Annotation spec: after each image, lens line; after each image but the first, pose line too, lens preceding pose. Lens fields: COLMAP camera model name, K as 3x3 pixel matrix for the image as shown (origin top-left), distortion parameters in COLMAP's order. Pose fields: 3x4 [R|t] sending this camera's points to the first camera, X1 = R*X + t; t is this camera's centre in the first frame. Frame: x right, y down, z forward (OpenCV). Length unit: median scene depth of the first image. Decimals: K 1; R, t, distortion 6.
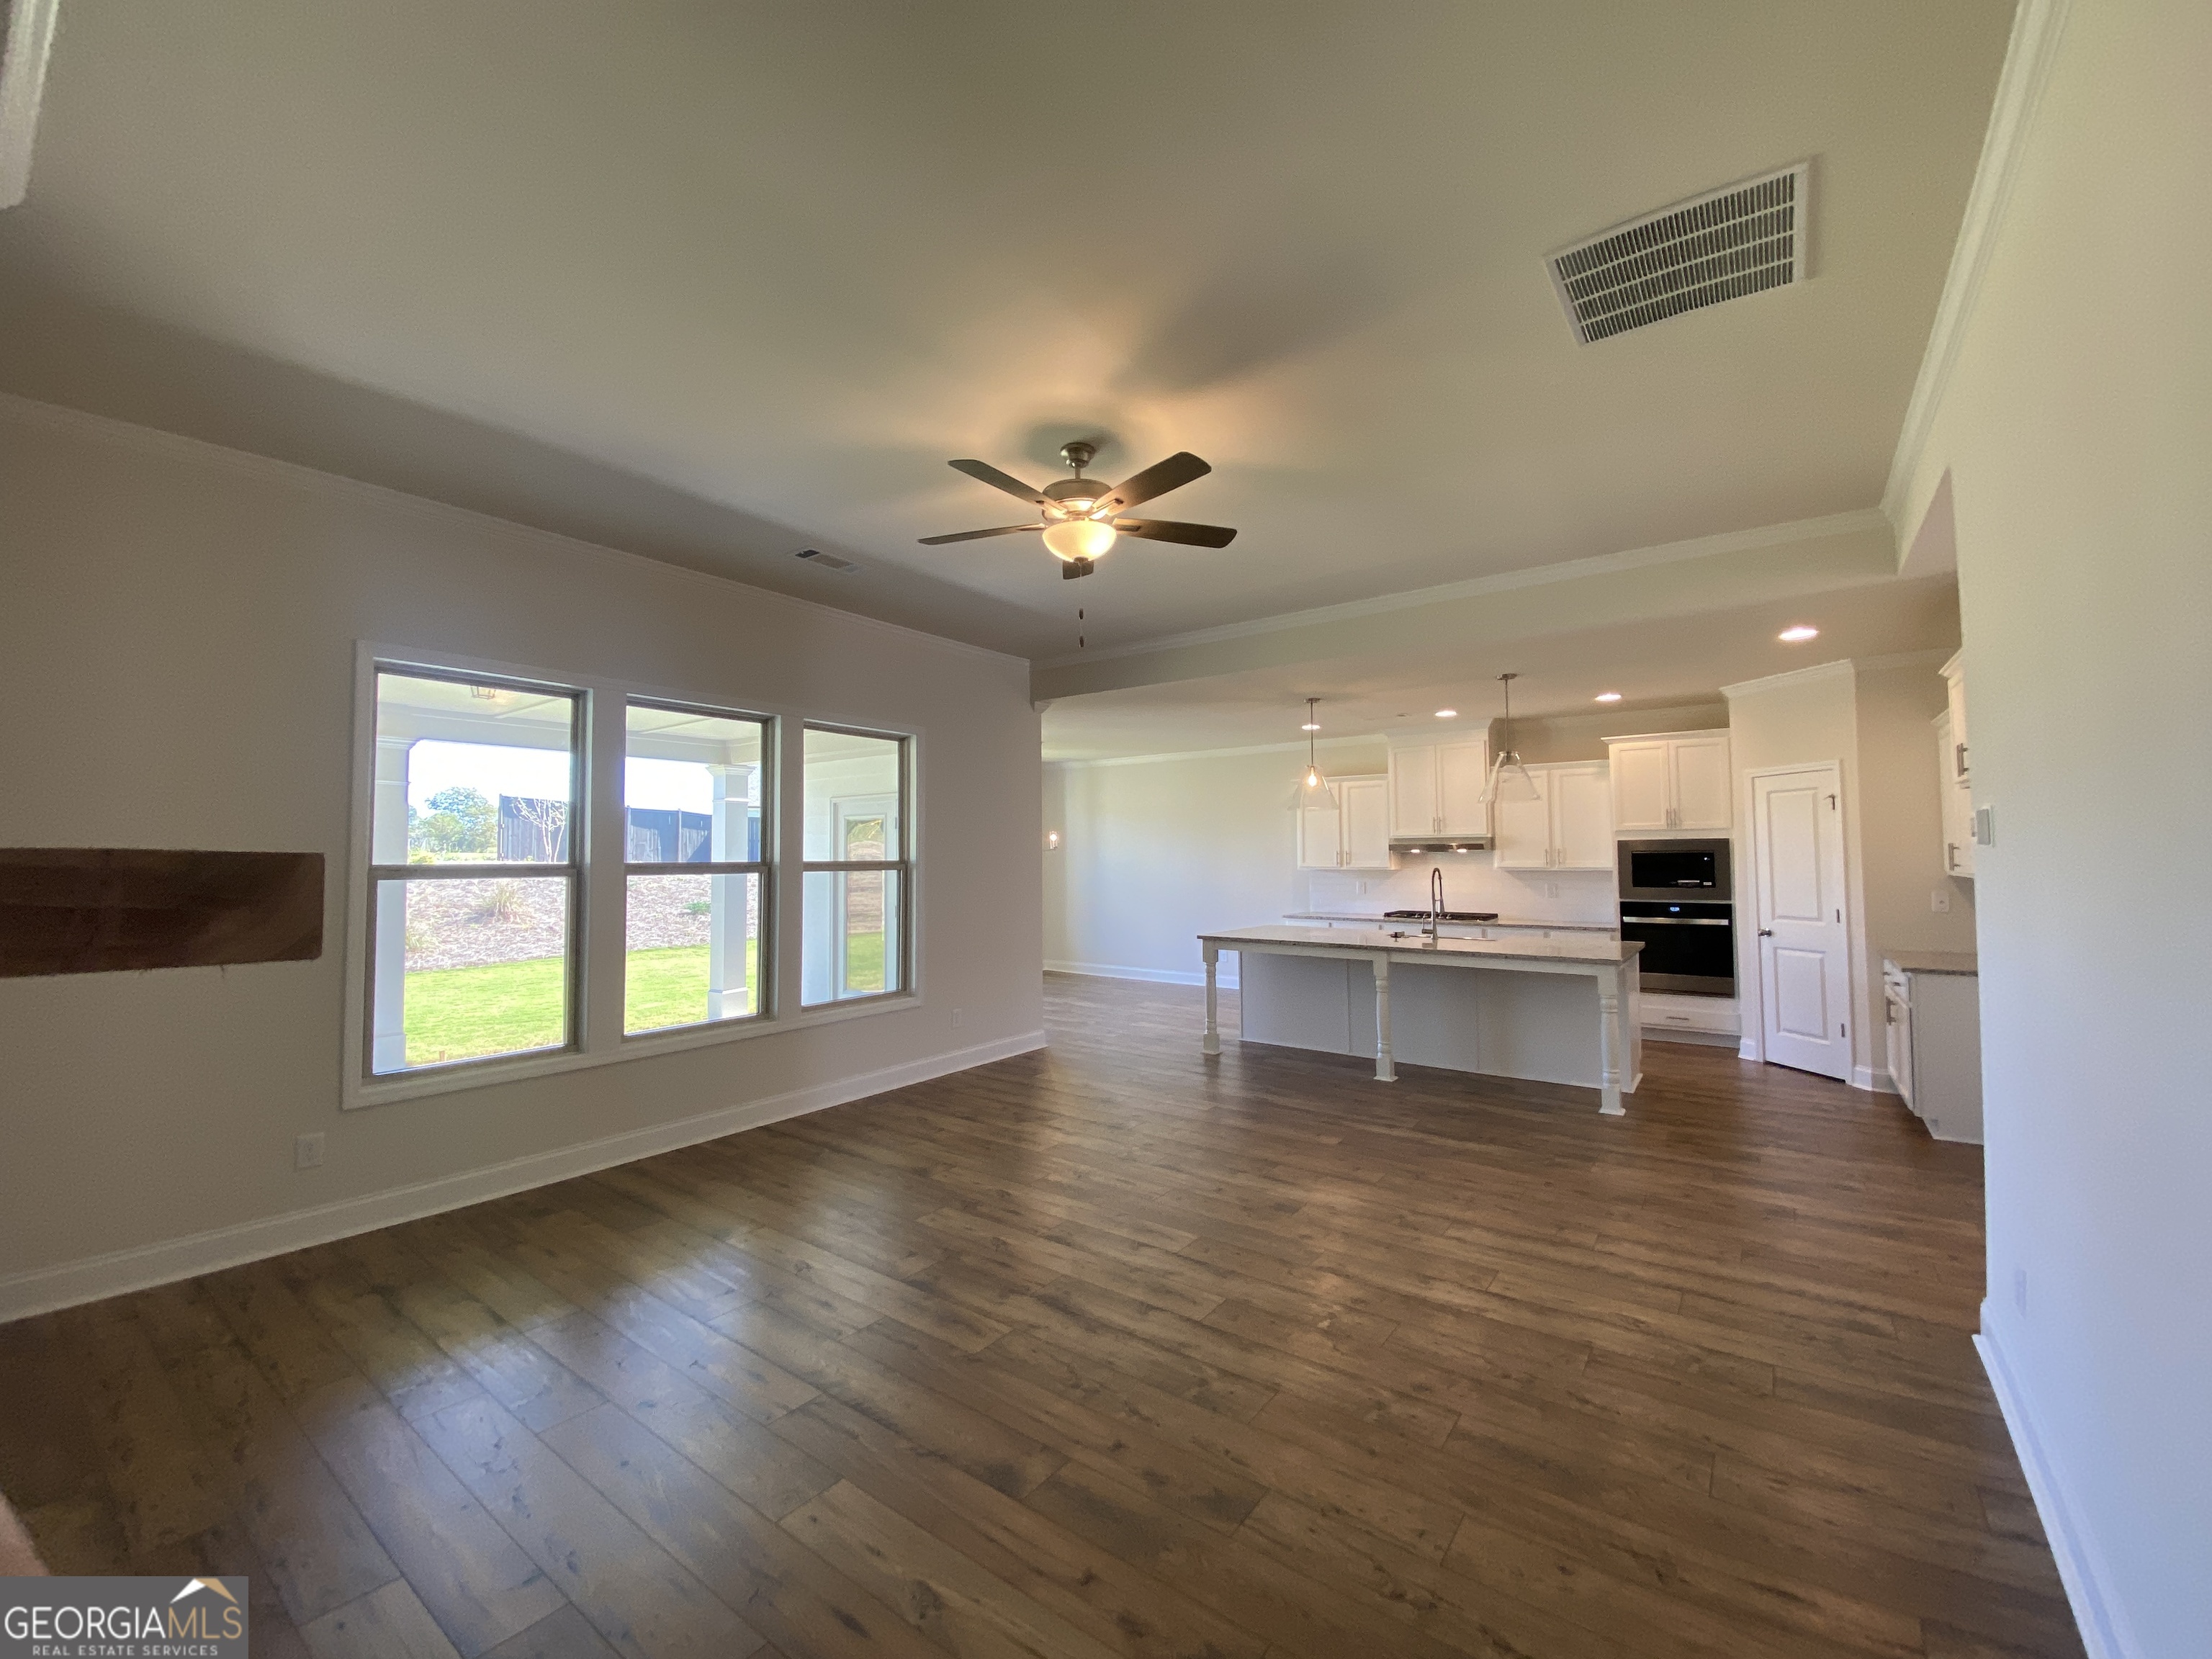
lens RADIAL K [[894.1, 0, 1102.7], [0, 894.1, 813.3], [0, 0, 1]] dist [0.013852, -0.016145]
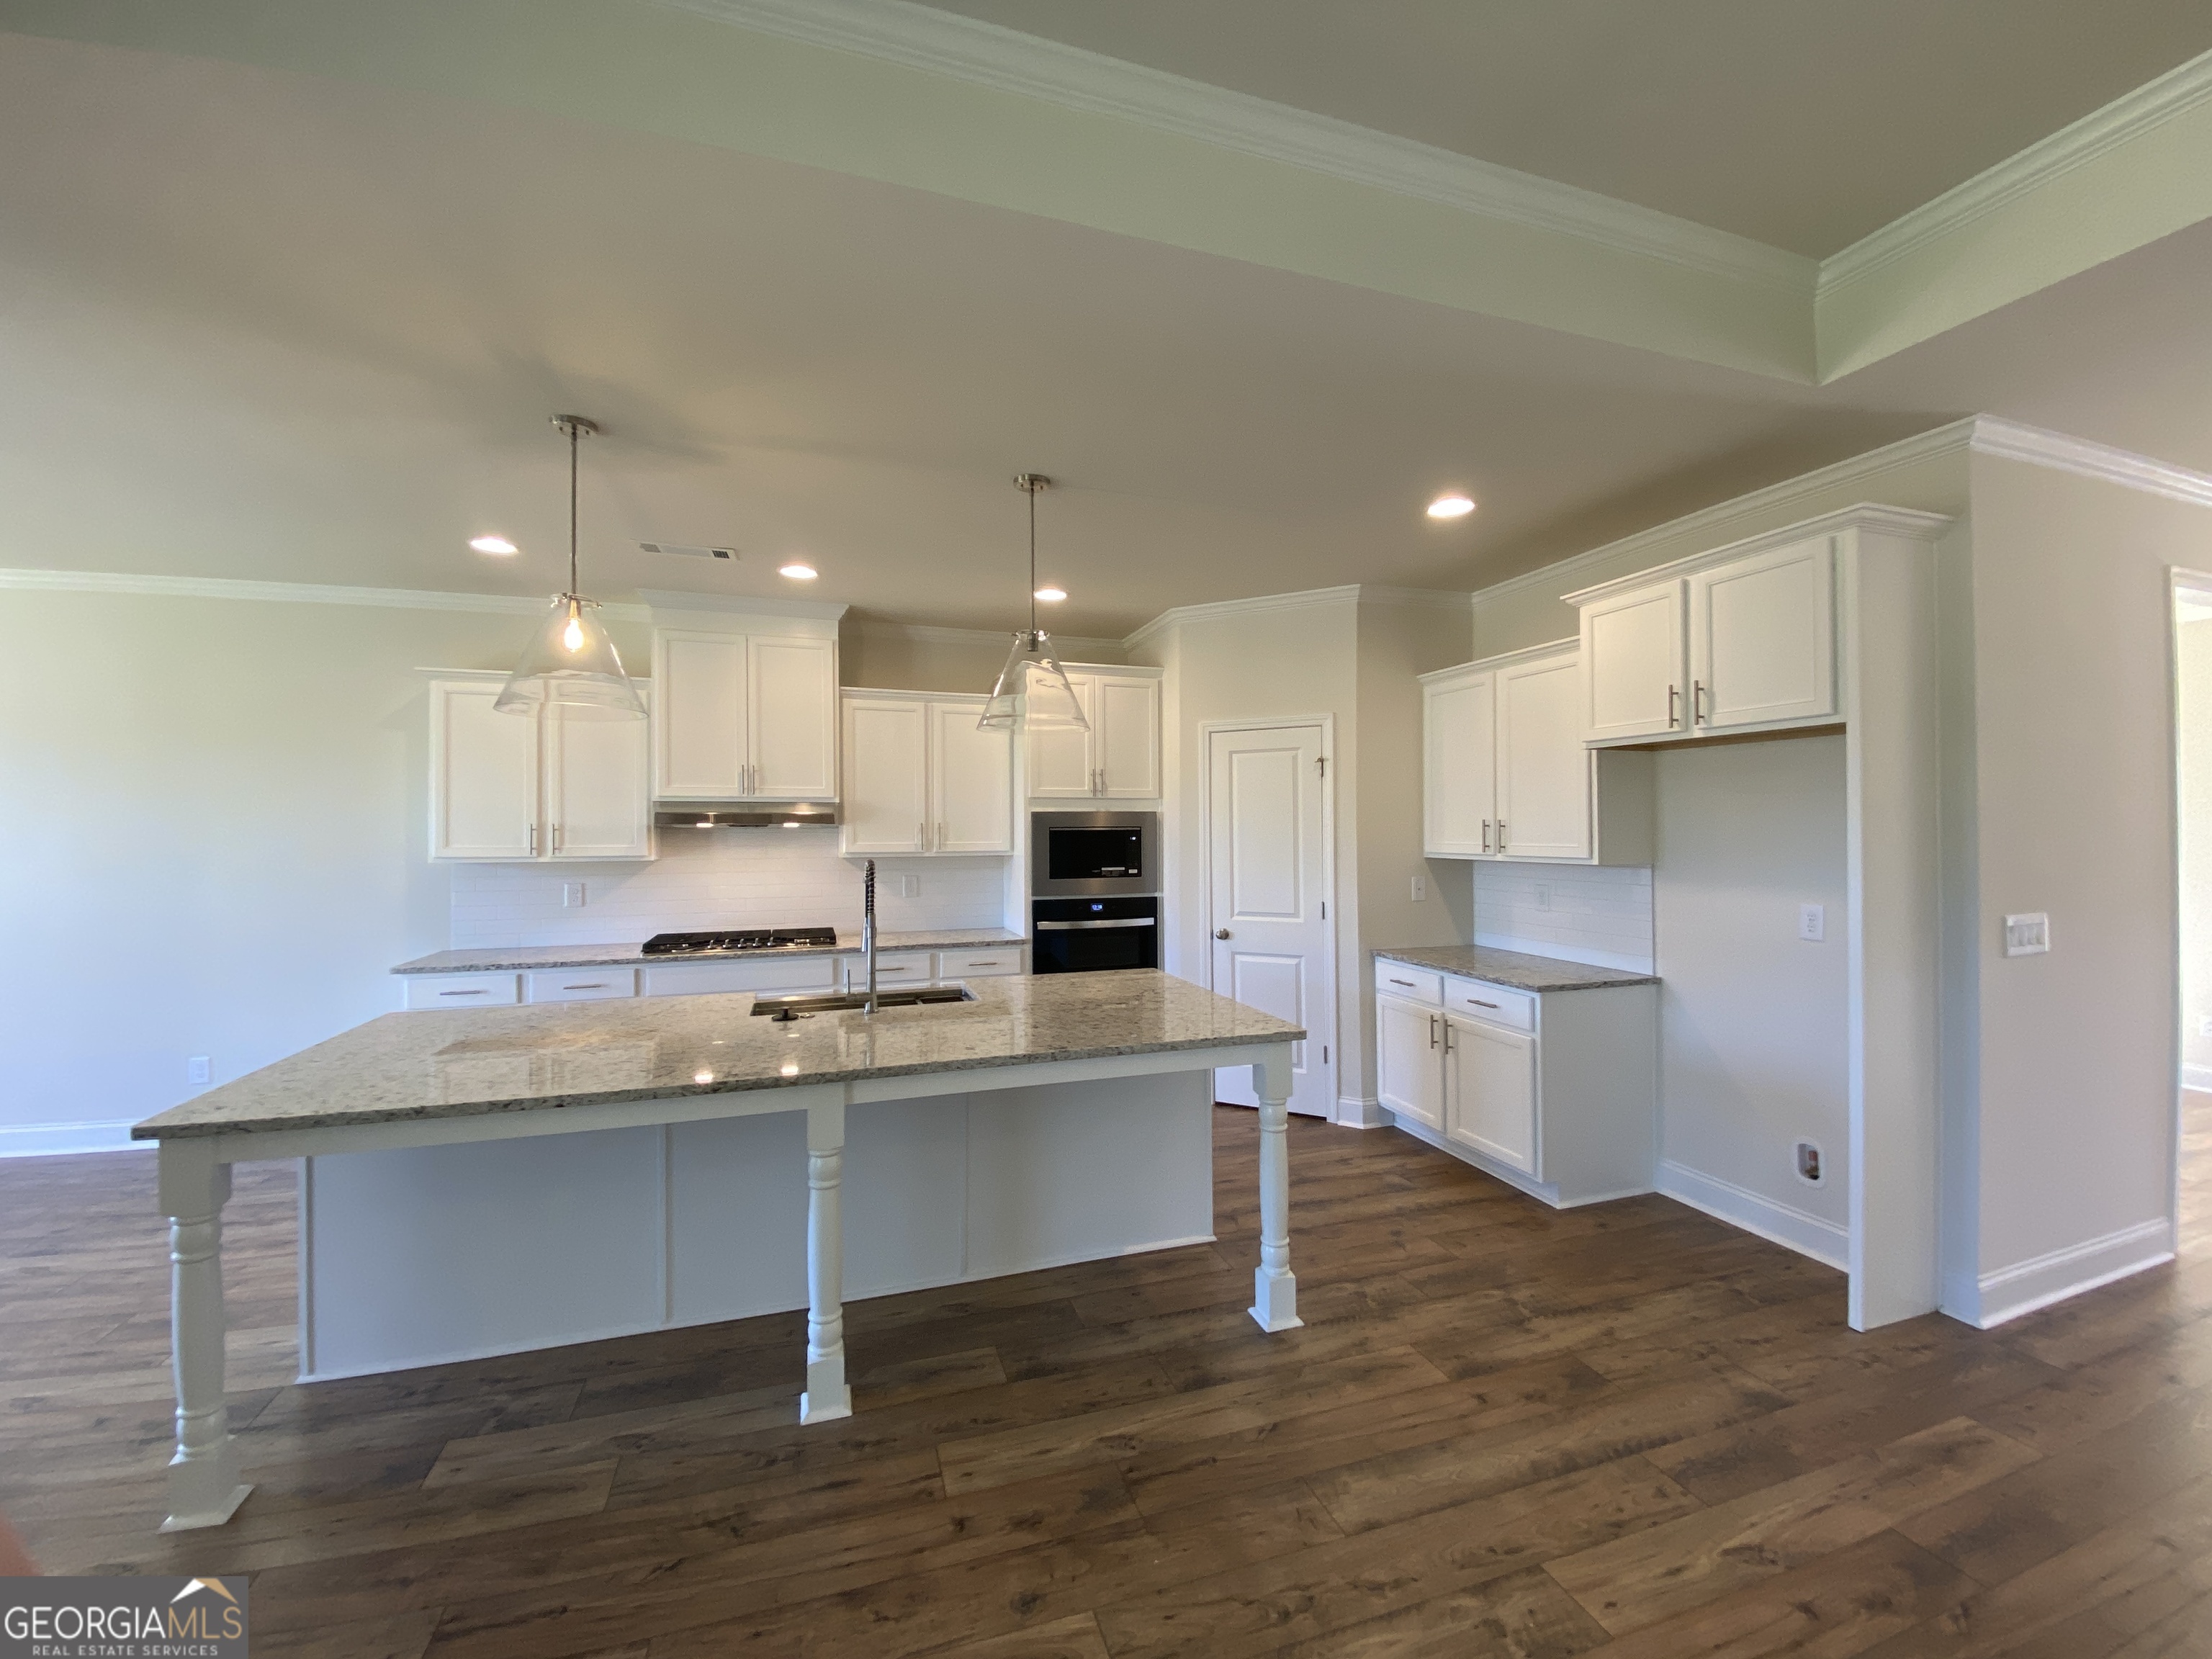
lens RADIAL K [[894.1, 0, 1105.4], [0, 894.1, 817.6], [0, 0, 1]] dist [0.013852, -0.016145]
pose [[0.579862, 0.016391, 0.814549, 0.058334], [-0.039870, 0.999171, 0.008277, 0.029968], [-0.813738, -0.037276, 0.580035, 0.617481]]
